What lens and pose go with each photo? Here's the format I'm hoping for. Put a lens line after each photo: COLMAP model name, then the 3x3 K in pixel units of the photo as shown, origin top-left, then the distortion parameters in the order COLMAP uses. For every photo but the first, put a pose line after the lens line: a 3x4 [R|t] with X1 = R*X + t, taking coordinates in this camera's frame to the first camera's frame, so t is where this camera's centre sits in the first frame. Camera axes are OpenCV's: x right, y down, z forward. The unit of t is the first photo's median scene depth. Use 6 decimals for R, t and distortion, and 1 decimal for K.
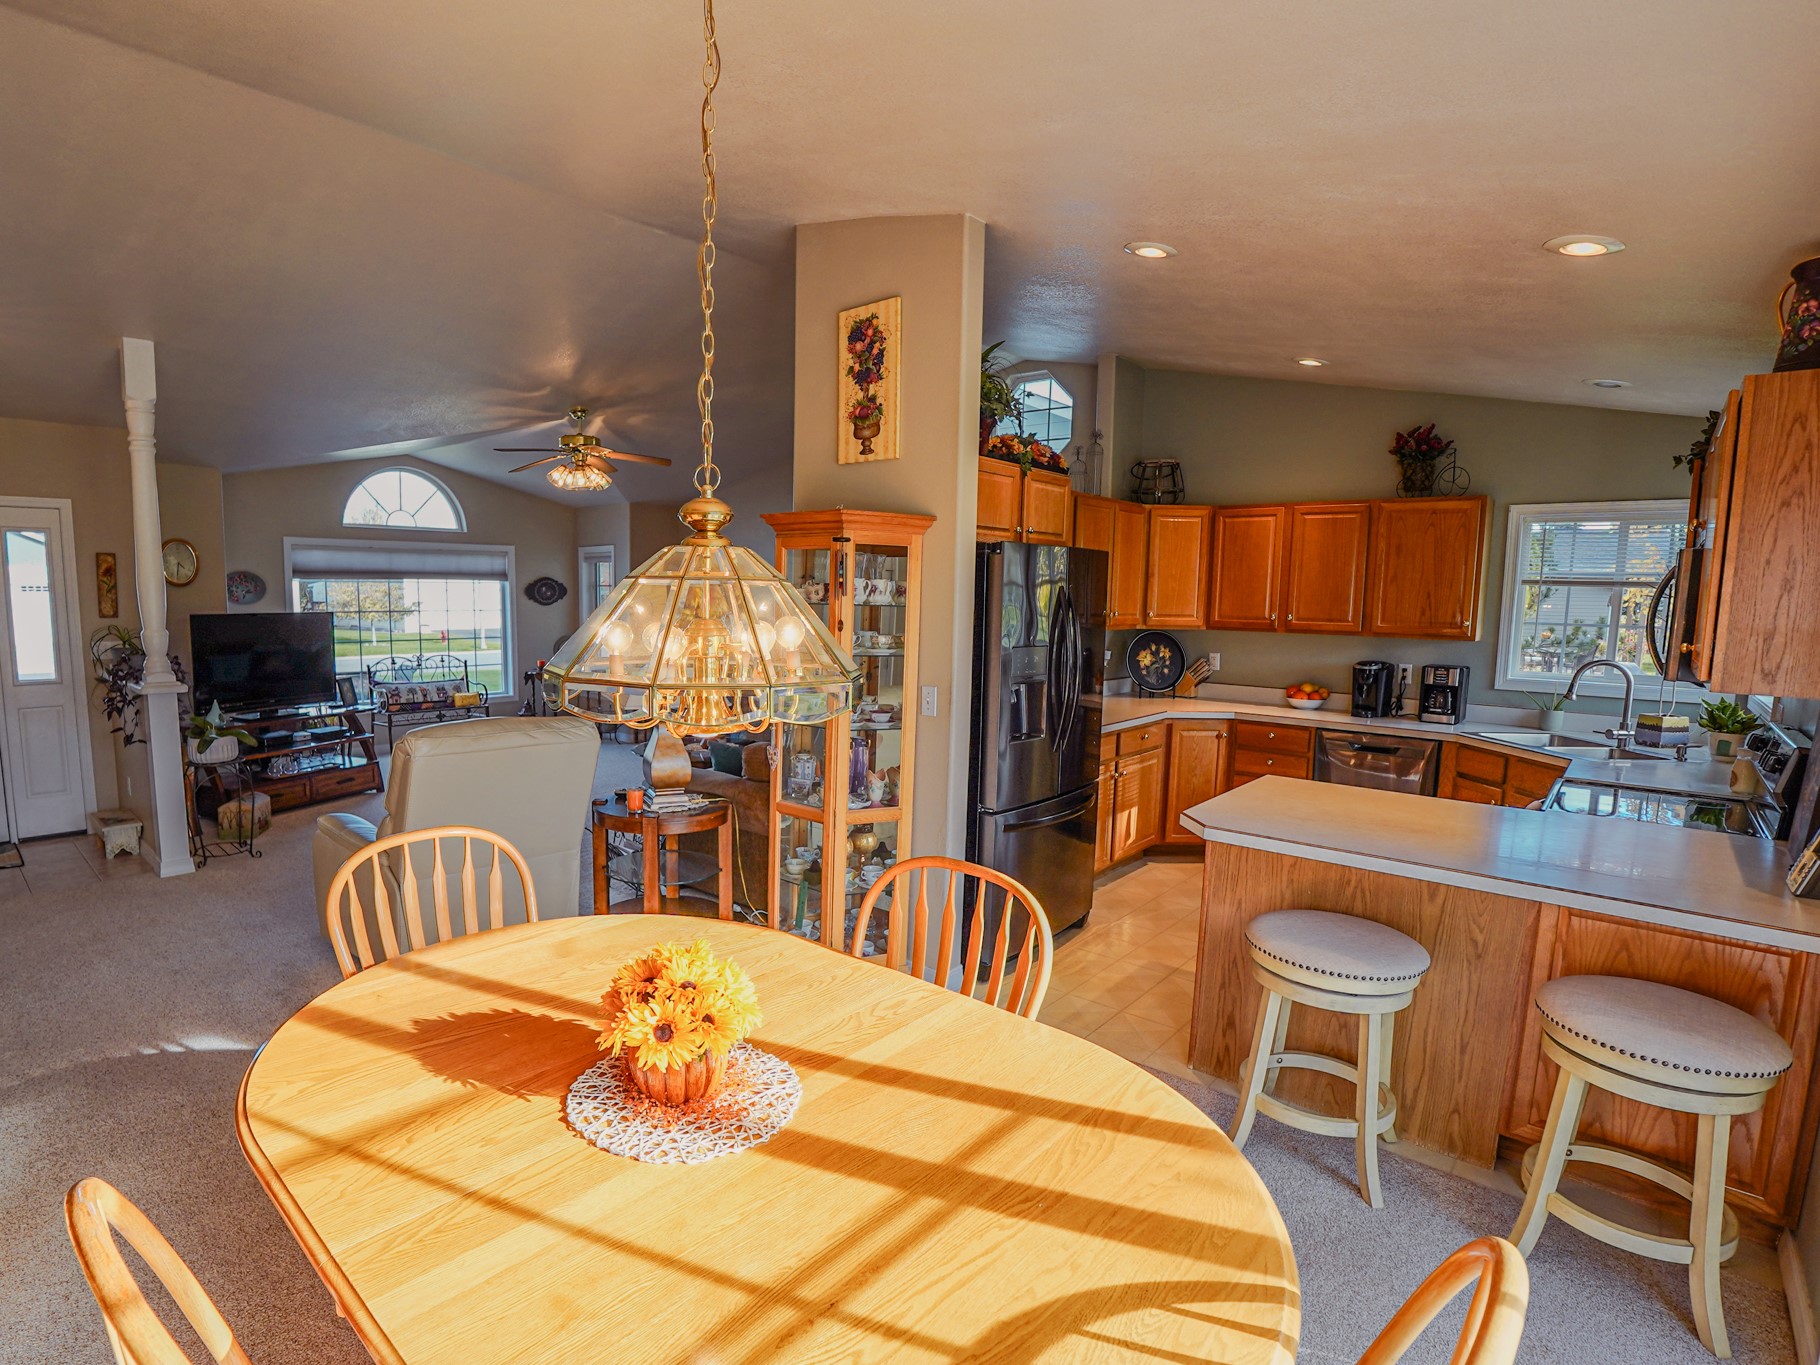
lens RADIAL K [[895.7, 0, 815.1], [0, 895.7, 706.1], [0, 0, 1]] dist [-0.063746, 0.014429]
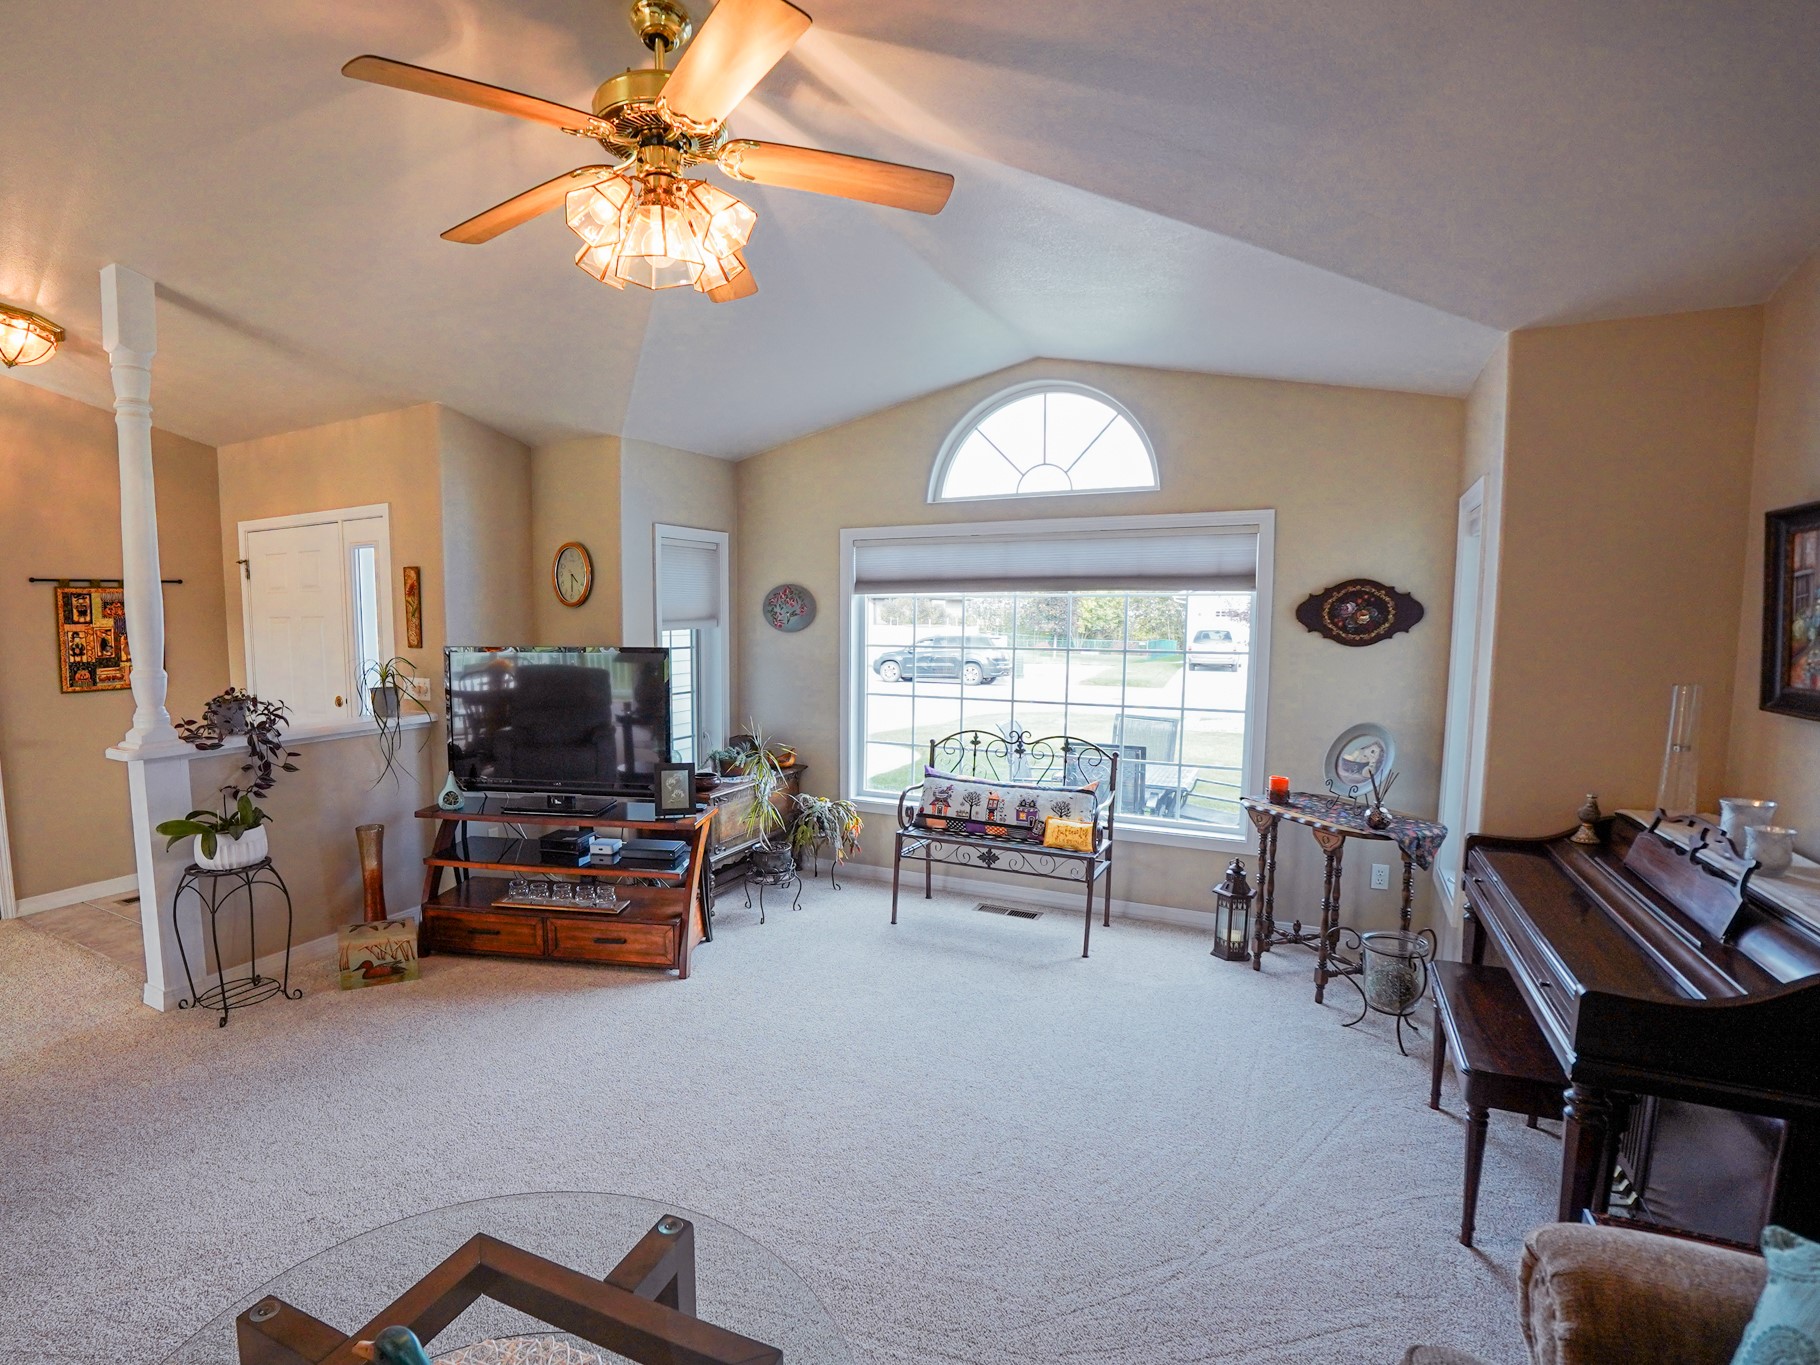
lens RADIAL K [[895.7, 0, 815.1], [0, 895.7, 706.1], [0, 0, 1]] dist [-0.063746, 0.014429]
pose [[0.261237, 0.089808, -0.961088, 0.051931], [-0.116991, 0.991268, 0.060828, -0.142166], [0.958159, 0.096548, 0.269463, 1.142969]]
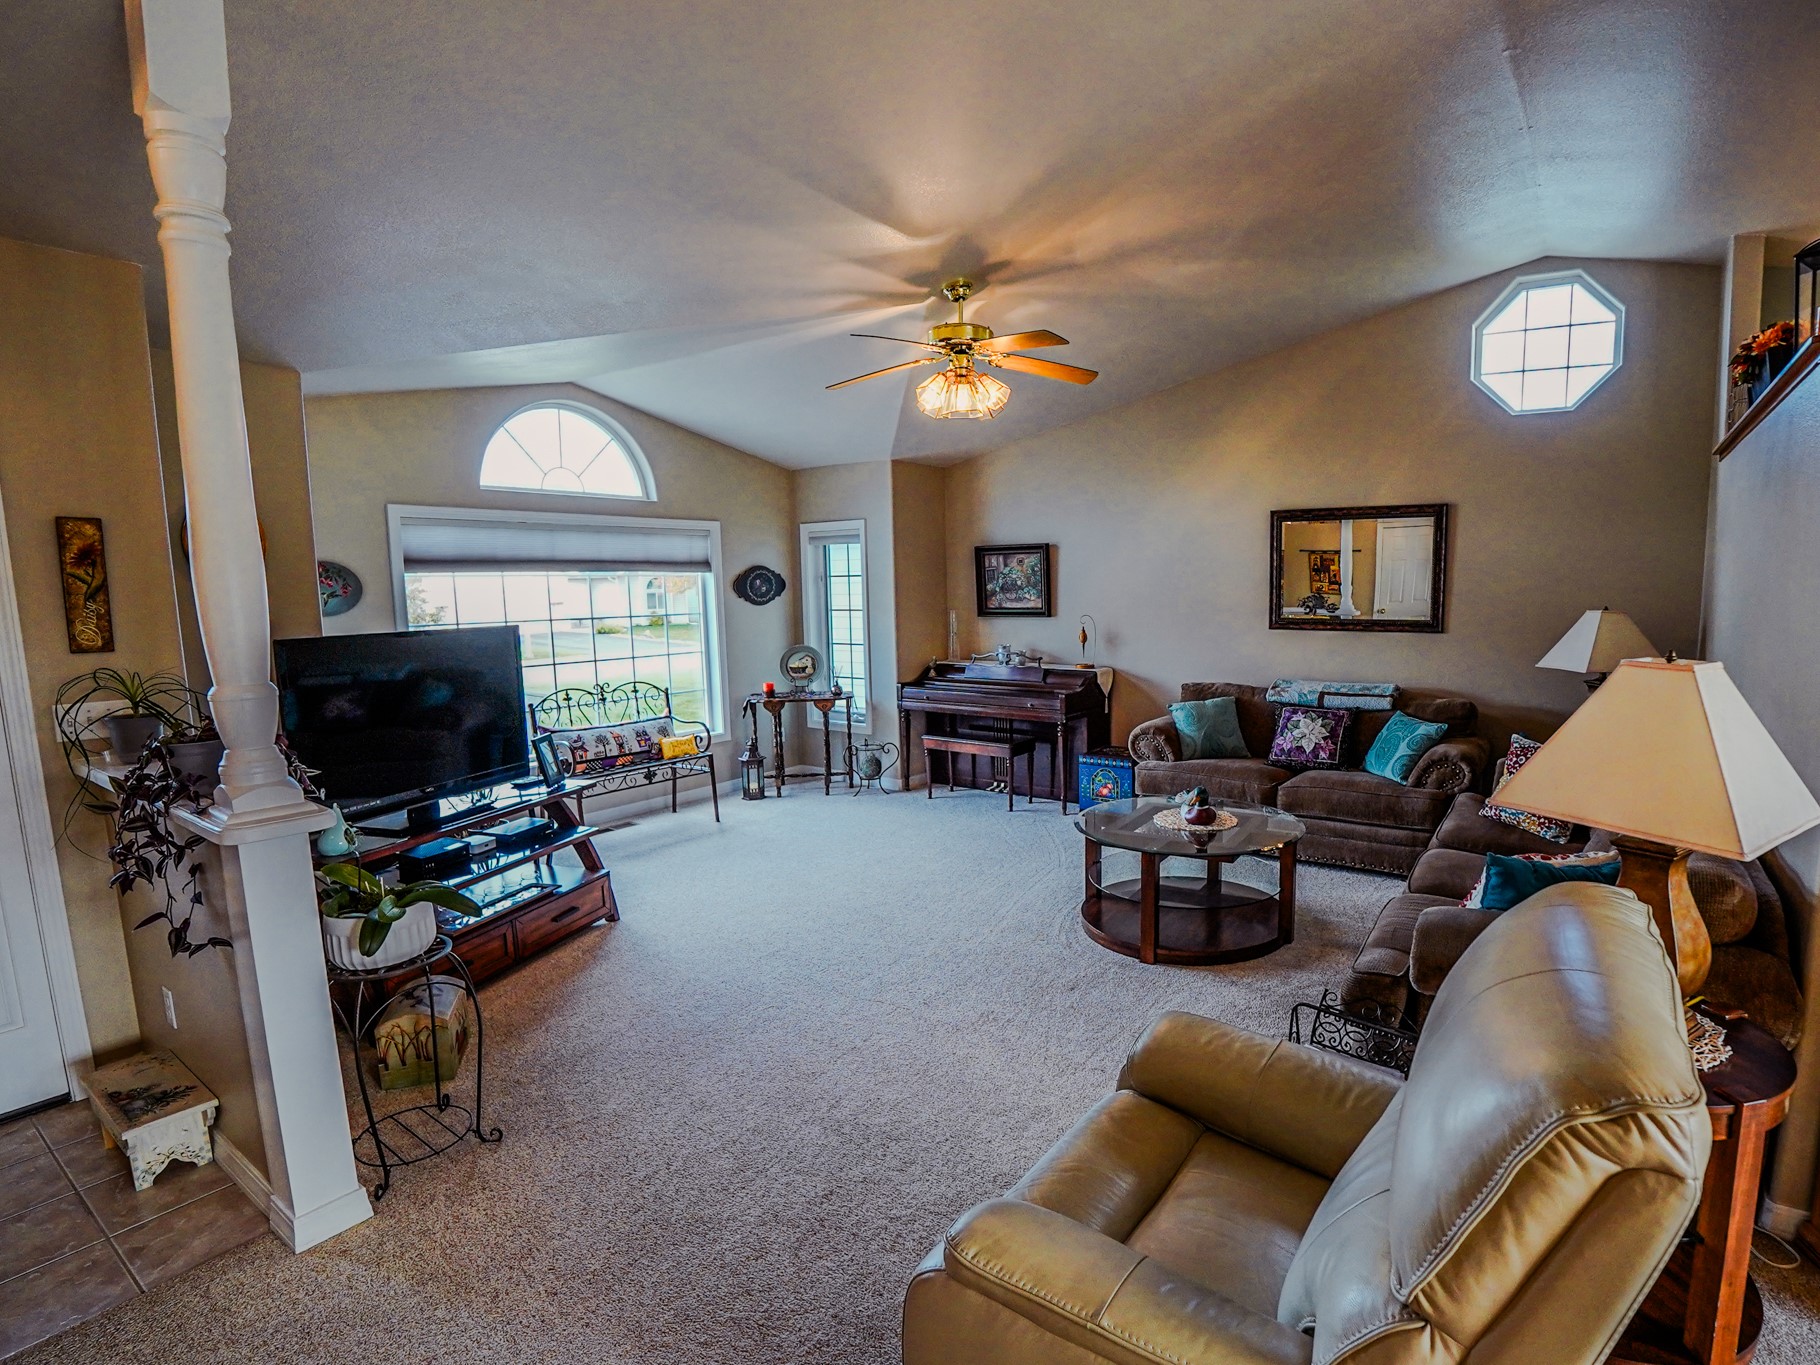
lens RADIAL K [[896.8, 0, 1024.0], [0, 896.8, 708.5], [0, 0, 1]] dist [-0.065915, 0.016051]
pose [[0.983126, -0.045324, 0.177227, -0.395338], [0.043113, 0.998937, 0.016313, -0.056924], [-0.177778, -0.008397, 0.984035, 0.445479]]
